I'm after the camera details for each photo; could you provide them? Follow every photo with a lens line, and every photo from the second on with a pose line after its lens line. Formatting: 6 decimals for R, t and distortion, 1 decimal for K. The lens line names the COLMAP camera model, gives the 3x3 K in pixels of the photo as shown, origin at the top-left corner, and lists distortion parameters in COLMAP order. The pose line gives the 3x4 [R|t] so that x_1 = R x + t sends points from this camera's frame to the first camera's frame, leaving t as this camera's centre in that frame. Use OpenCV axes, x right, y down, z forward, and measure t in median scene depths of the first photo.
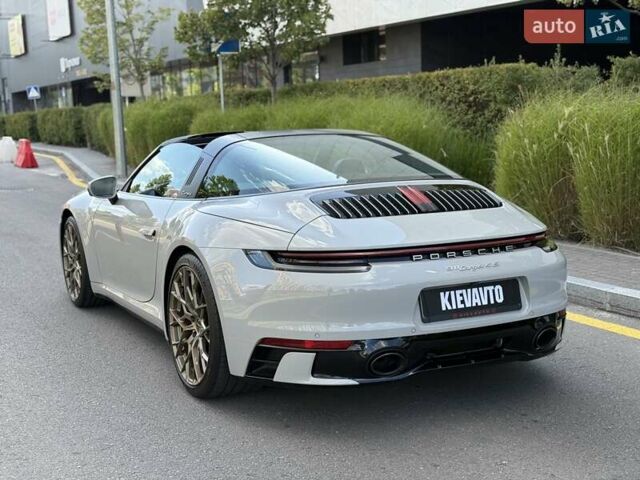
lens RADIAL K [[898.9, 0, 320.0], [0, 898.9, 240.0], [0, 0, 1]] dist [0.126488, -0.061130]
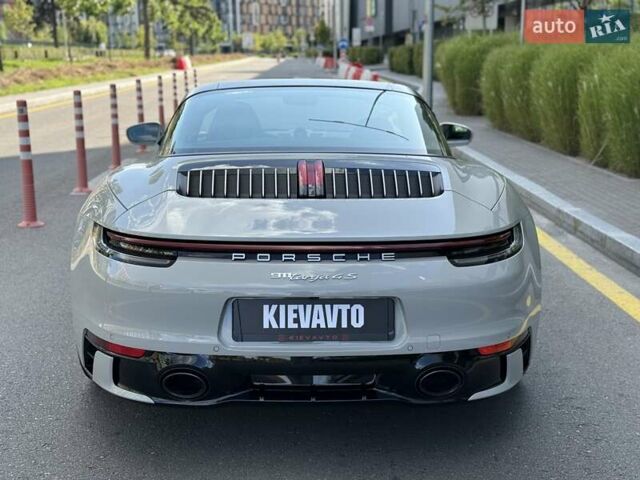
lens RADIAL K [[898.9, 0, 320.0], [0, 898.9, 240.0], [0, 0, 1]] dist [0.126488, -0.061130]
pose [[0.892748, 0.110025, -0.436916, 0.494716], [-0.077678, 0.992790, 0.091286, -0.069189], [0.443809, -0.047557, 0.894858, 0.327433]]
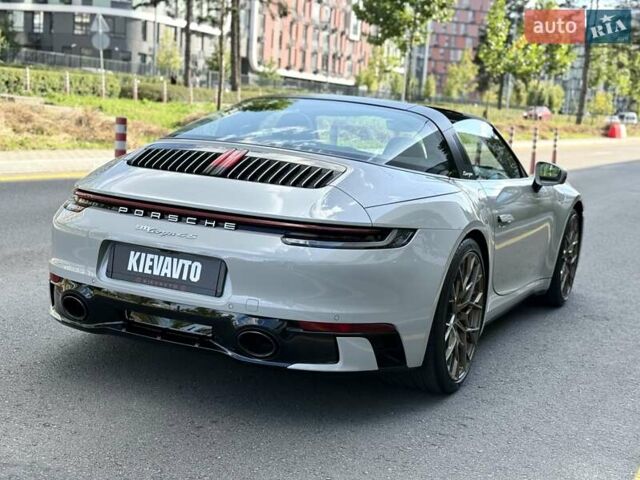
lens RADIAL K [[982.0, 0, 320.0], [0, 982.0, 240.0], [0, 0, 1]] dist [0.137004, 0.155435]
pose [[0.593167, 0.180479, -0.784589, 1.026007], [-0.199803, 0.977061, 0.073698, -0.065797], [0.779892, 0.113048, 0.615620, 0.509095]]
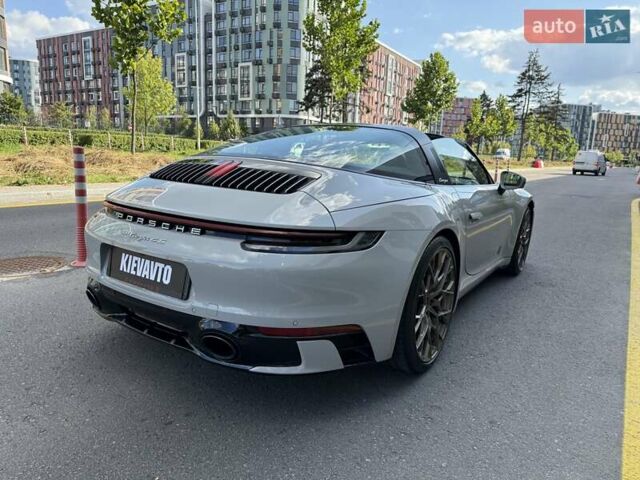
lens RADIAL K [[452.7, 0, 320.0], [0, 452.7, 240.0], [0, 0, 1]] dist [0.043967, -0.004904]
pose [[0.468508, 0.212342, -0.857561, 0.671851], [-0.177019, 0.973563, 0.144356, -0.070860], [0.865543, 0.084173, 0.493711, 0.913850]]
